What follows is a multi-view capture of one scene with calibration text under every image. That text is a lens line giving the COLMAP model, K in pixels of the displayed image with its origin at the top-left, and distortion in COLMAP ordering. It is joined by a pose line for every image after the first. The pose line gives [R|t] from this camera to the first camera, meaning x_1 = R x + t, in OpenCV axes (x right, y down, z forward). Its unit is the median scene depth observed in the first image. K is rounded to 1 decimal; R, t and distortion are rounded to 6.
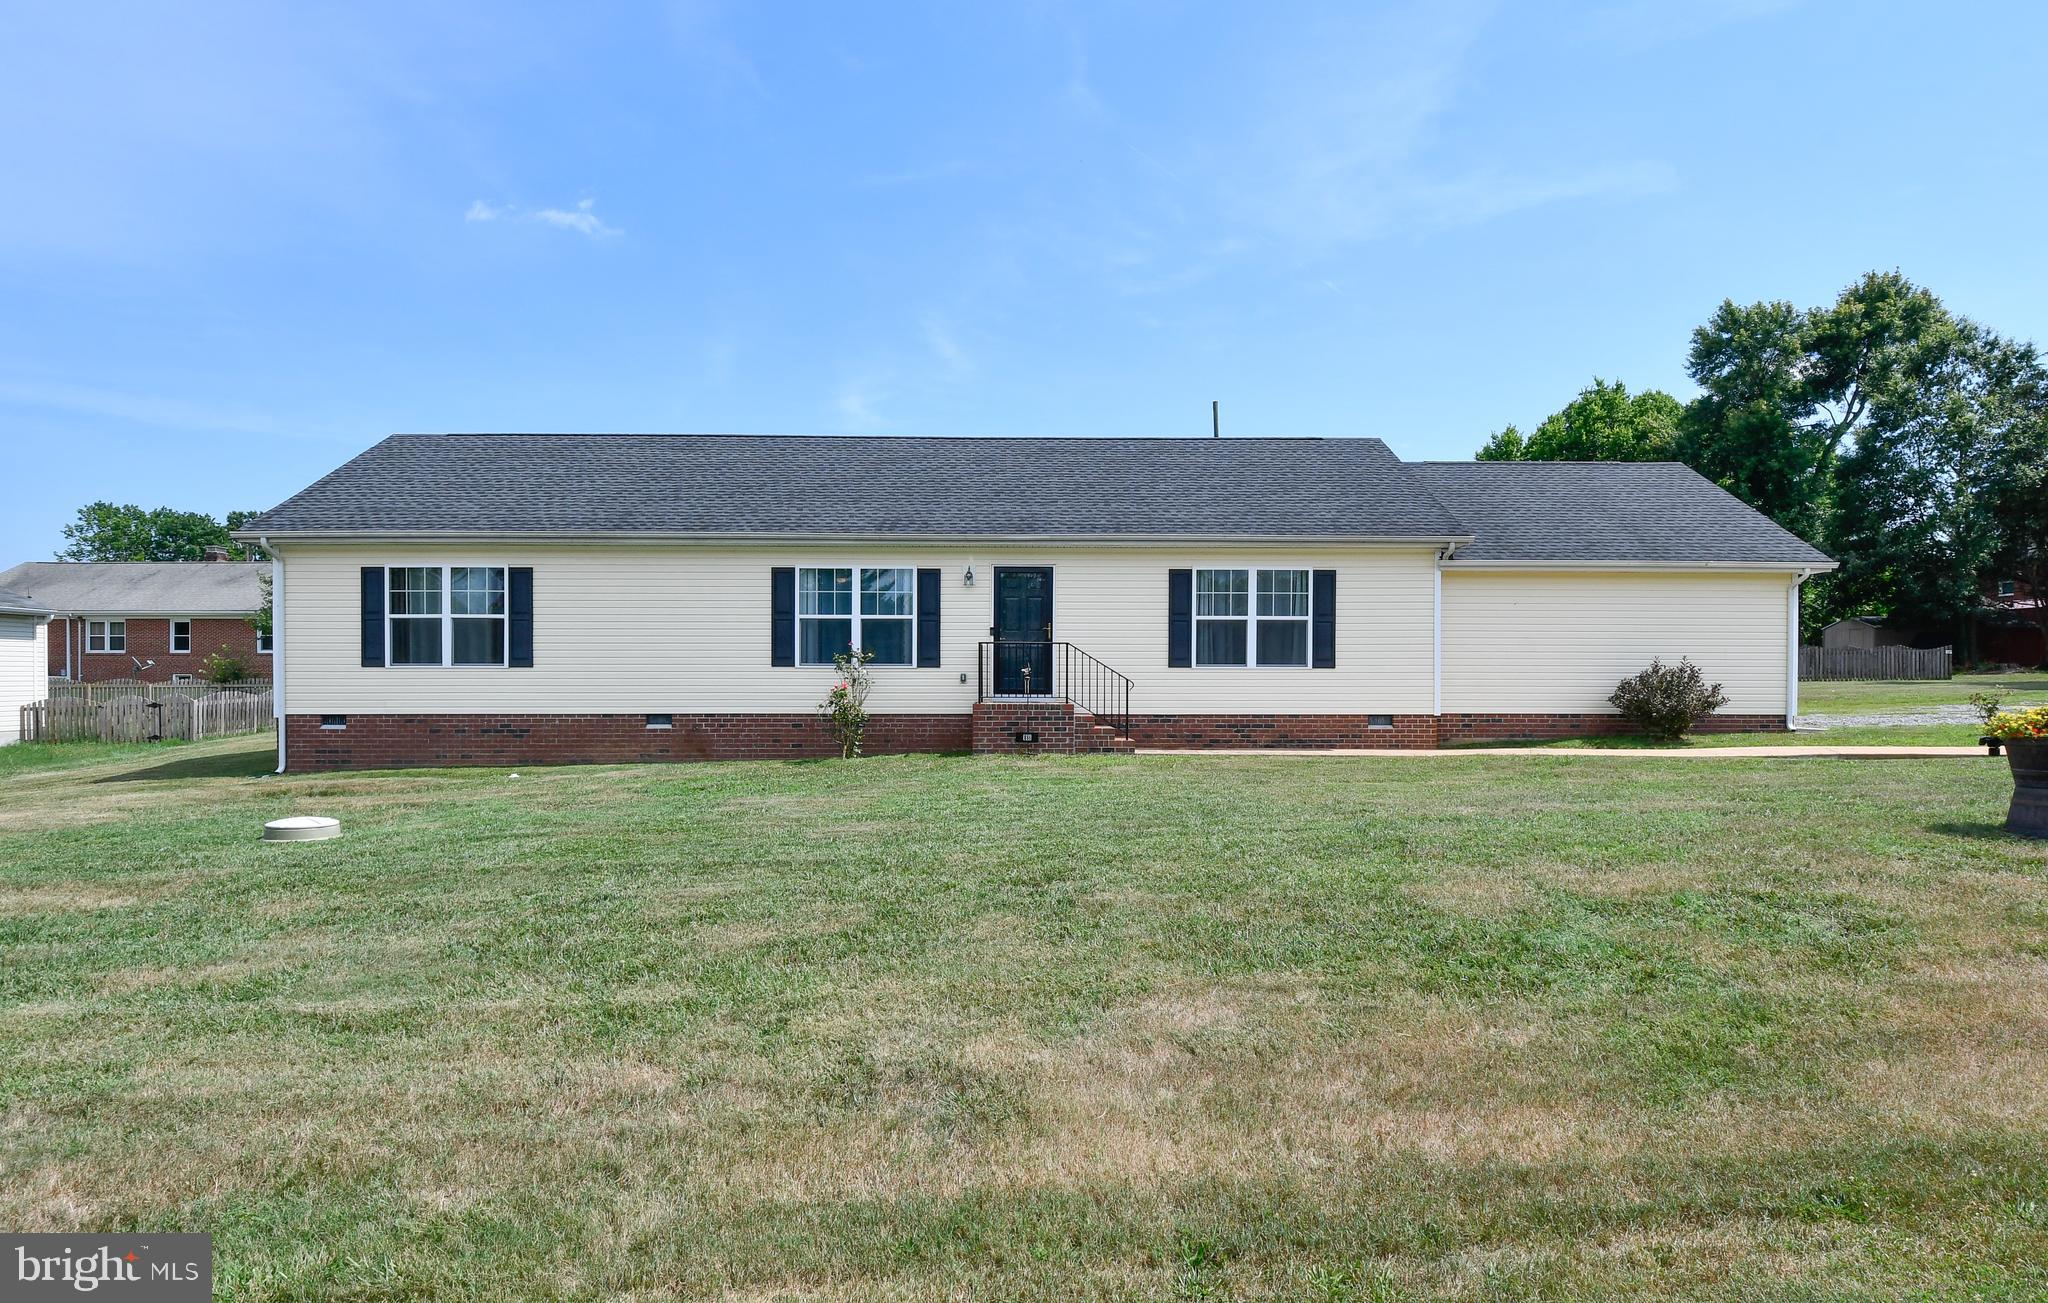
lens RADIAL K [[979.6, 0, 1014.4], [0, 979.6, 649.8], [0, 0, 1]] dist [-0.005493, -0.000572]
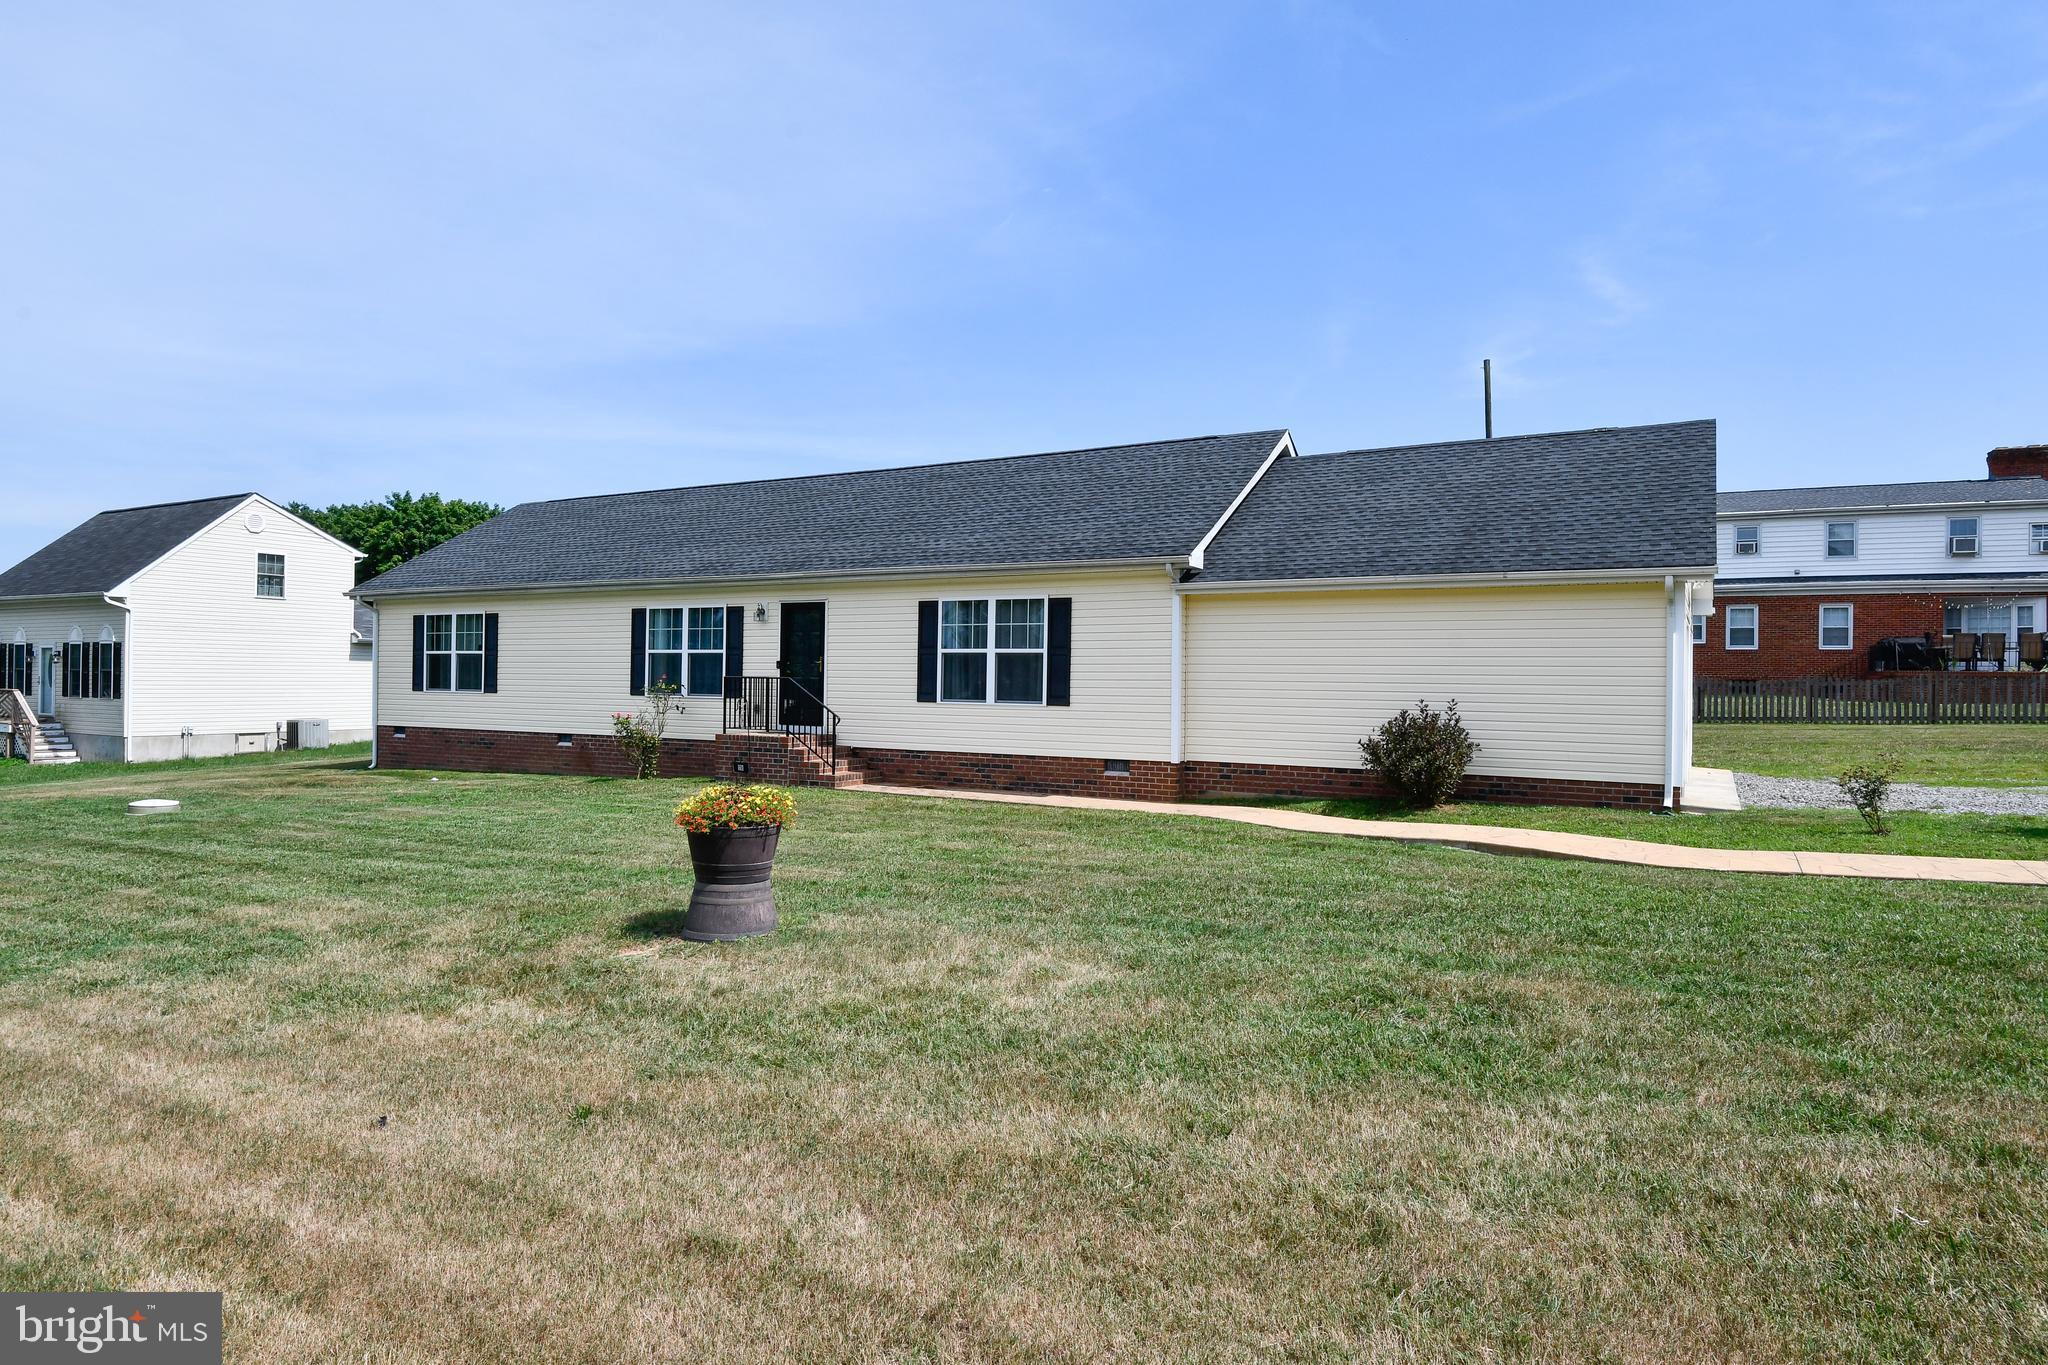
lens RADIAL K [[1192.4, 0, 1003.7], [0, 1192.4, 703.3], [0, 0, 1]] dist [-0.020138, -0.001988]
pose [[0.857551, 0.018658, -0.514060, 0.844520], [-0.013384, 0.999813, 0.013962, 0.001494], [0.514224, -0.005093, 0.857641, 0.025000]]
